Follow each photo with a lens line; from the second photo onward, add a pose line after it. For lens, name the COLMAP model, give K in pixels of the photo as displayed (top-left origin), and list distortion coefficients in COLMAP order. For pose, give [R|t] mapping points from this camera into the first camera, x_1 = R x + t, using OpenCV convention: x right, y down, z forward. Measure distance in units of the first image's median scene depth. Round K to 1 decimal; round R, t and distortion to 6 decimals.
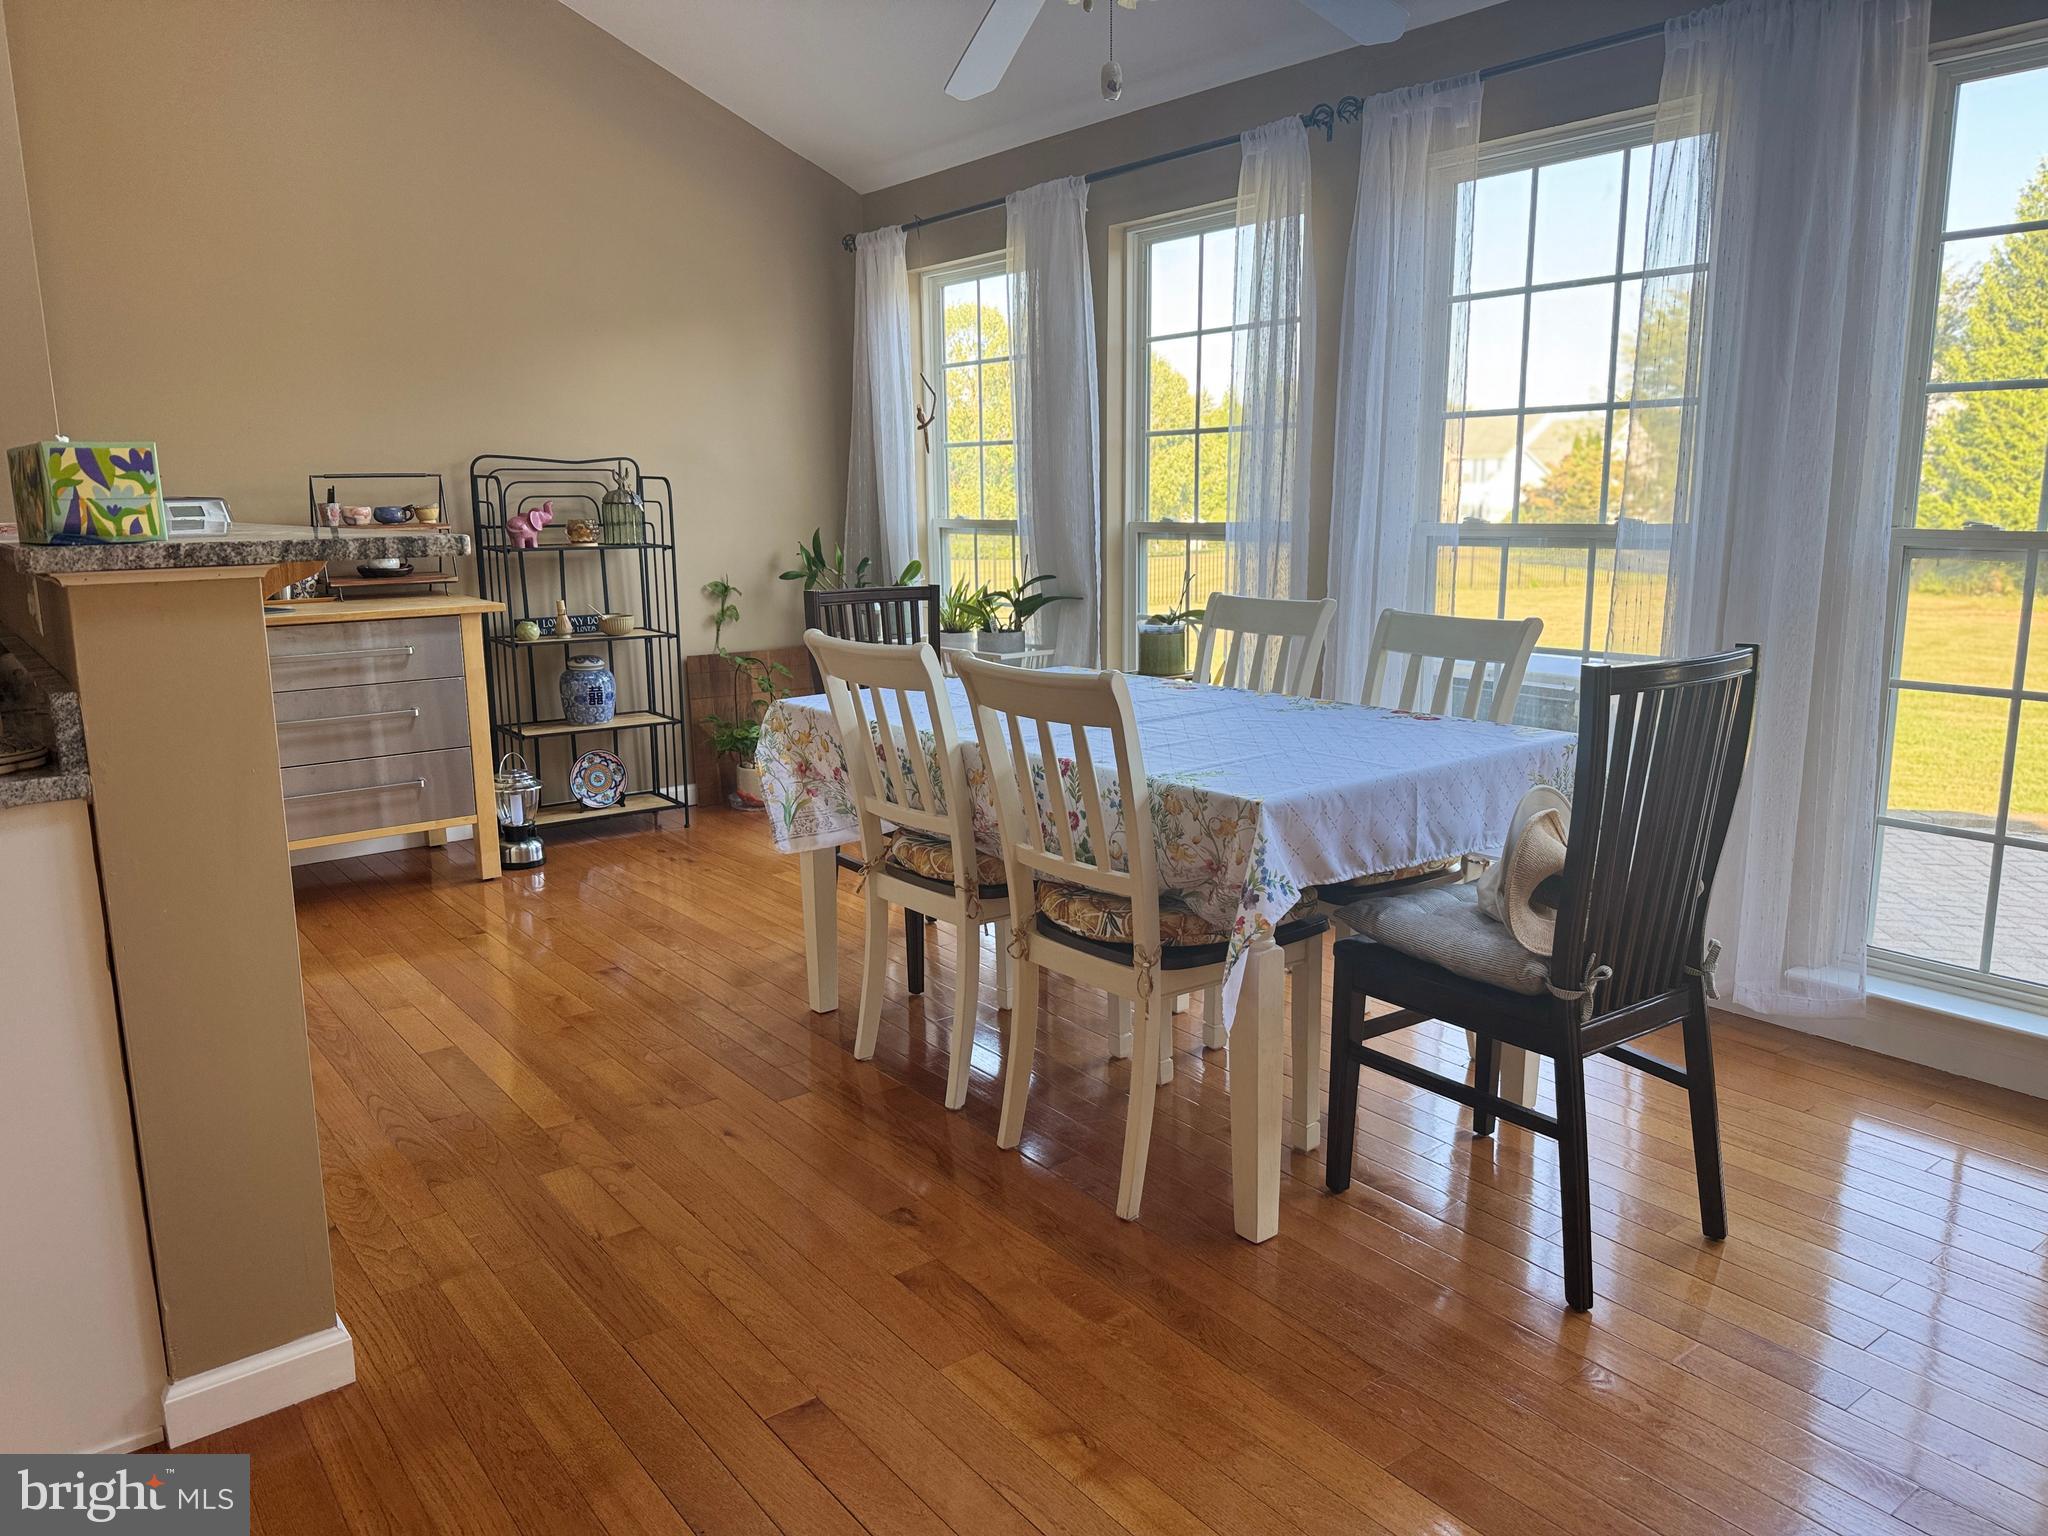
lens RADIAL K [[1449.8, 0, 1024.0], [0, 1449.8, 768.0], [0, 0, 1]] dist [0.065479, -0.096636]
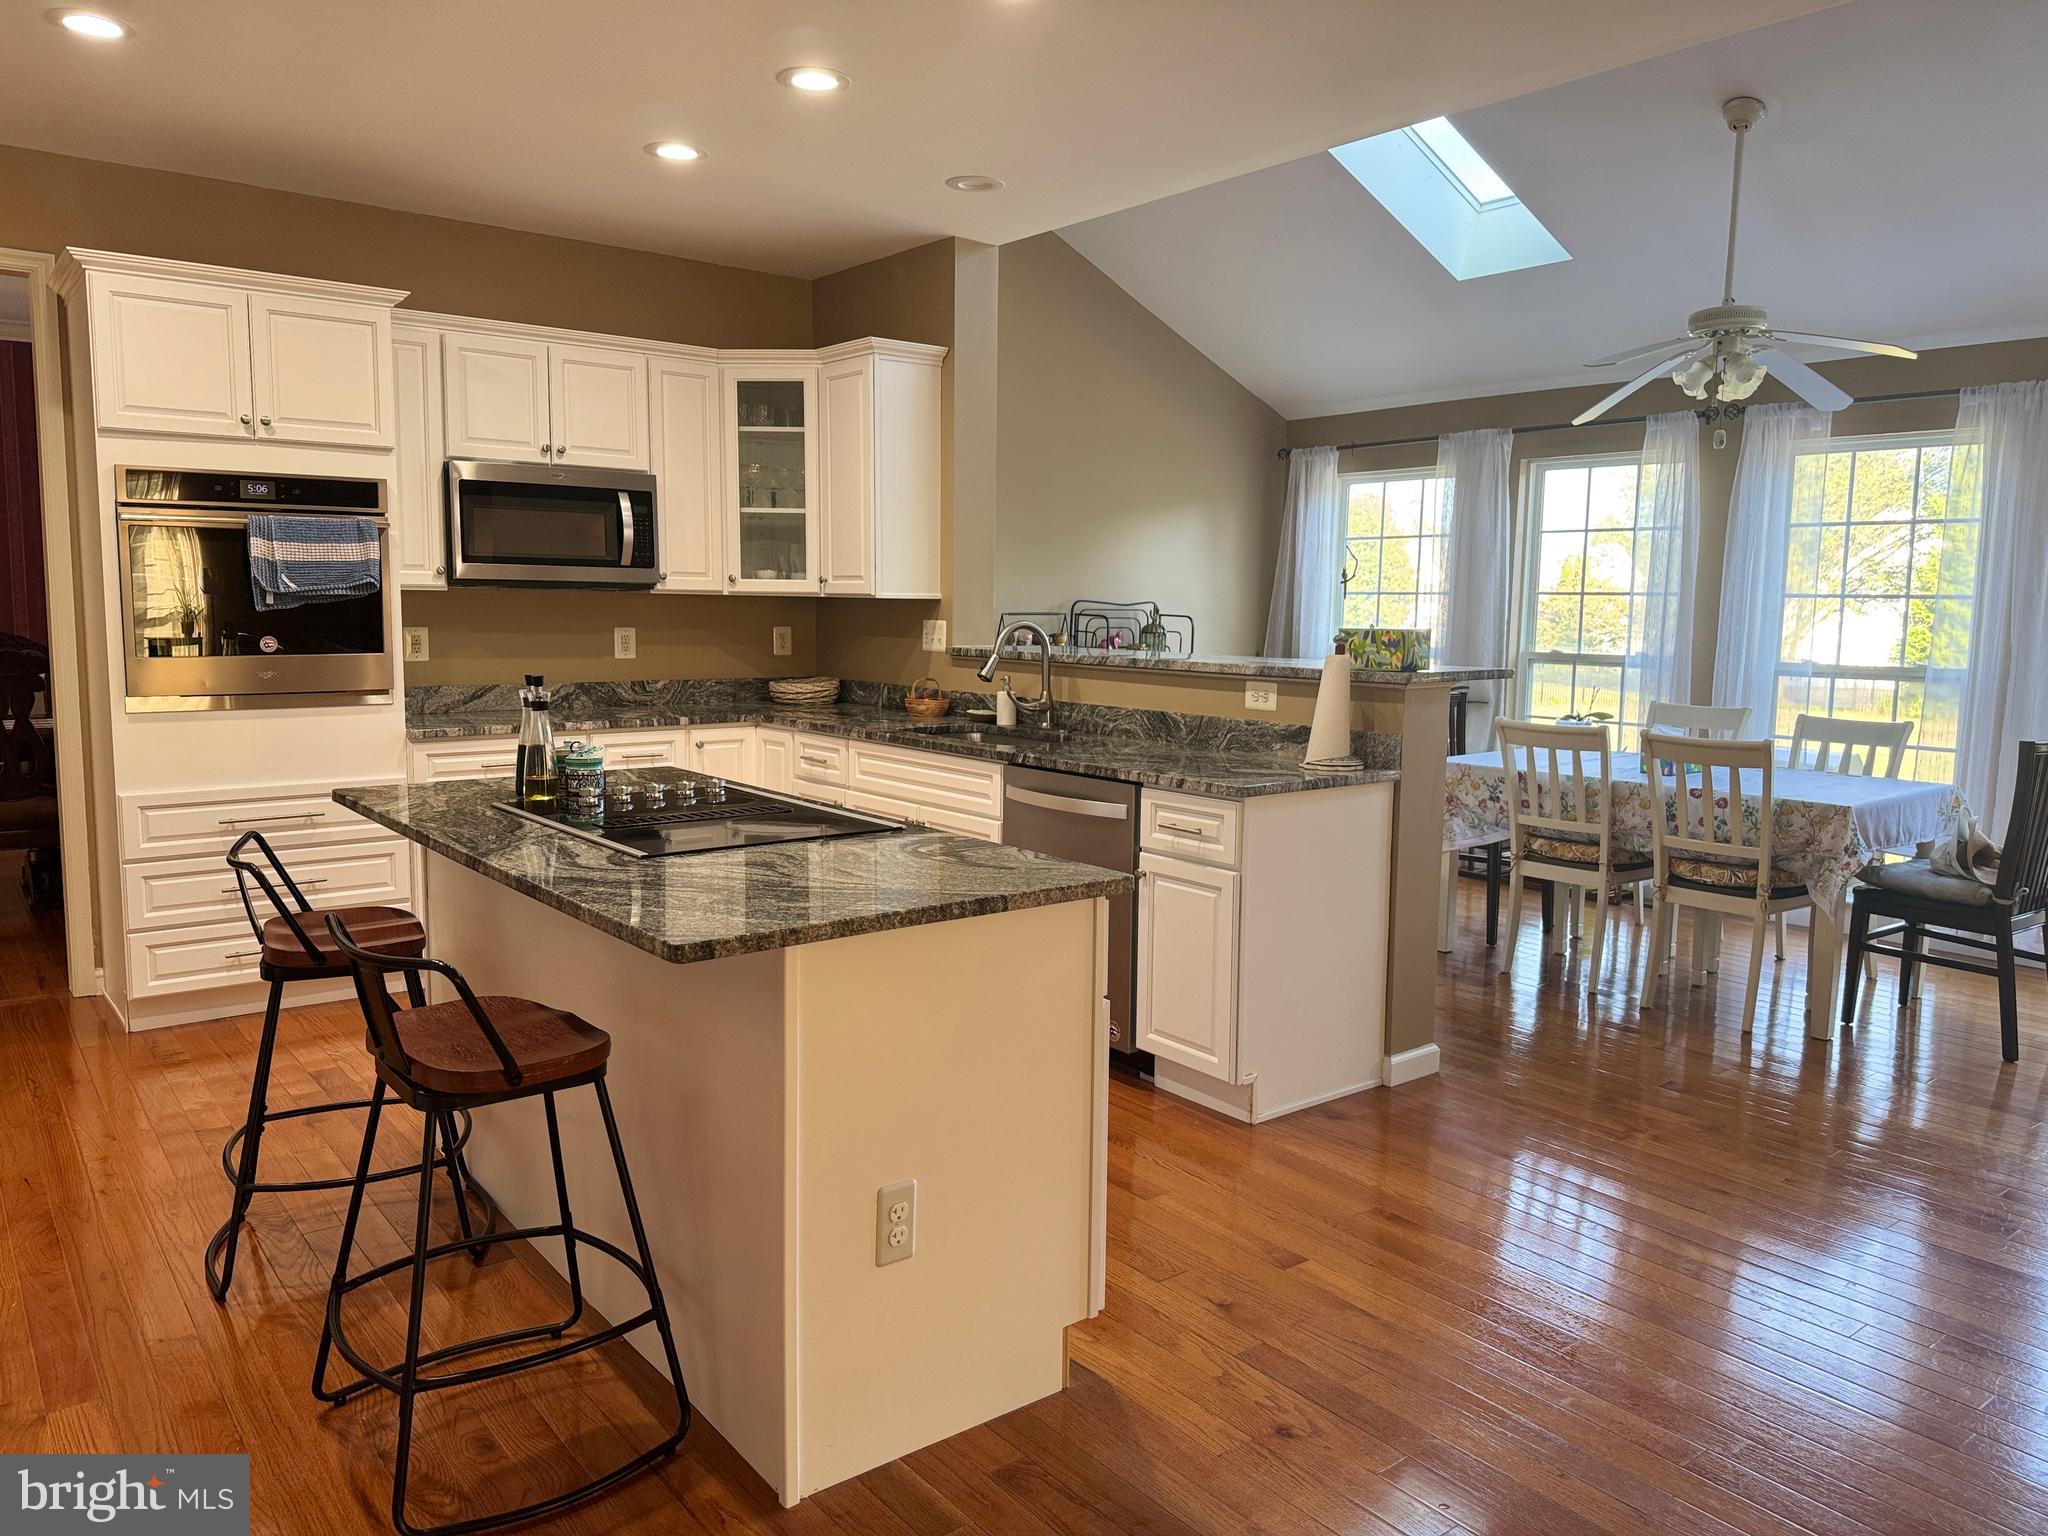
lens RADIAL K [[1438.7, 0, 1024.0], [0, 1438.7, 768.0], [0, 0, 1]] dist [0.157927, -0.248849]
pose [[0.999536, 0.023654, 0.019168, -0.860603], [-0.022228, 0.997195, -0.071469, 0.119256], [-0.020805, 0.071010, 0.997259, -0.852681]]
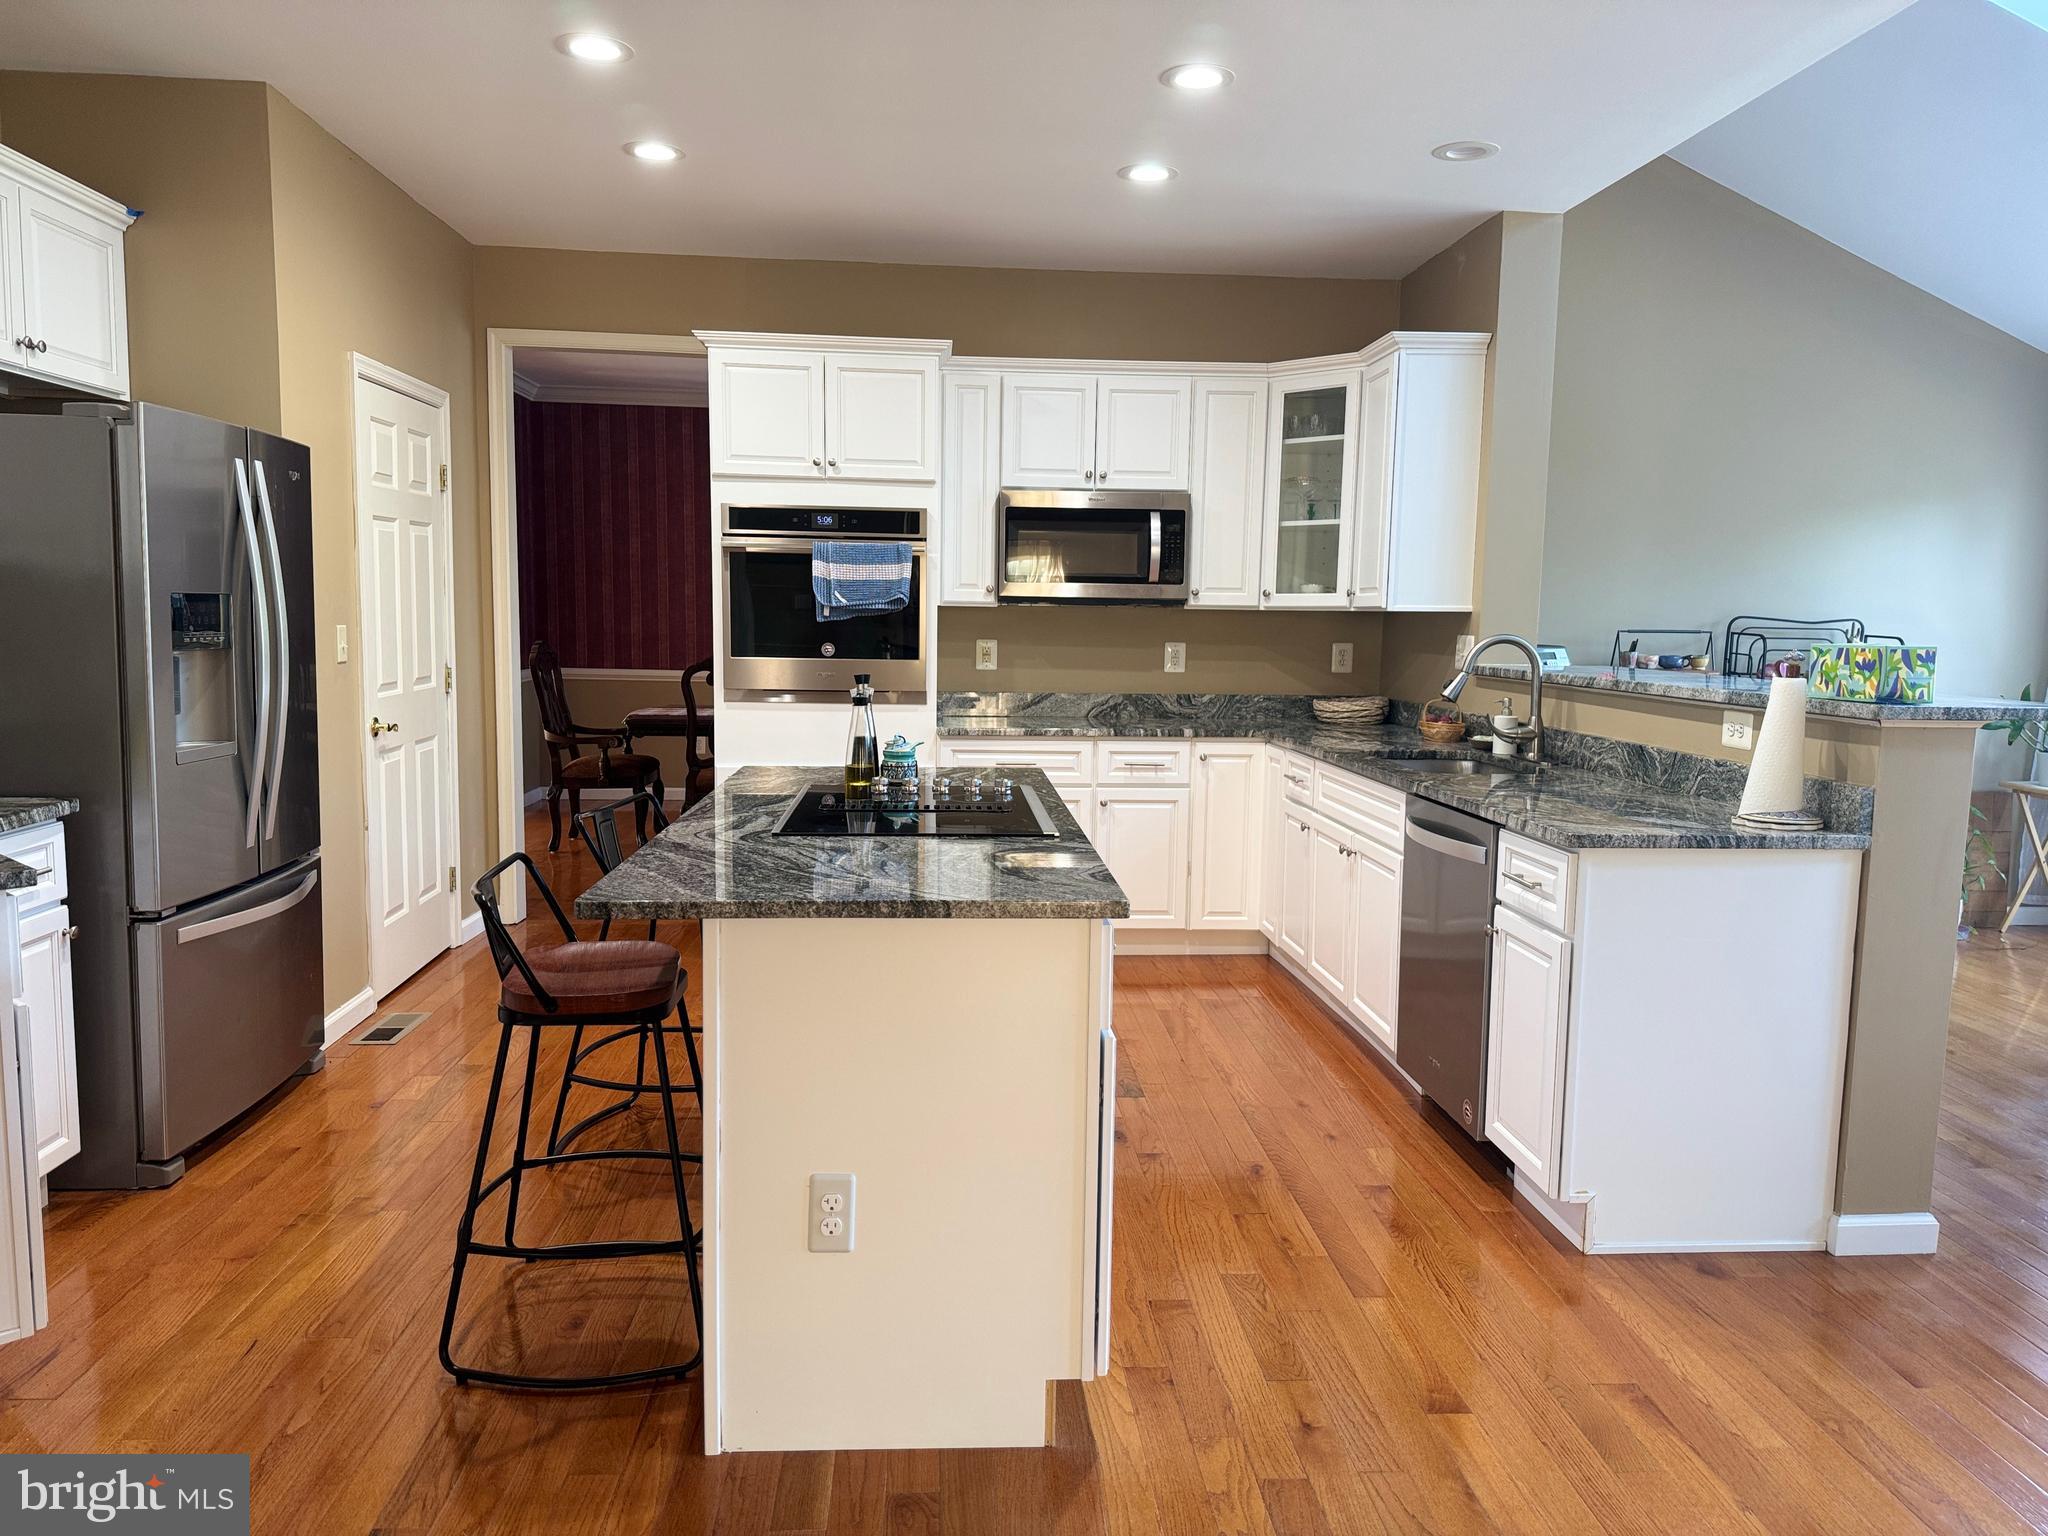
lens RADIAL K [[1438.7, 0, 1024.0], [0, 1438.7, 768.0], [0, 0, 1]] dist [0.157927, -0.248849]
pose [[0.835136, 0.087081, -0.543106, -0.362746], [-0.131621, 0.990341, -0.043605, 0.088269], [0.534063, 0.107900, 0.838531, -0.660952]]
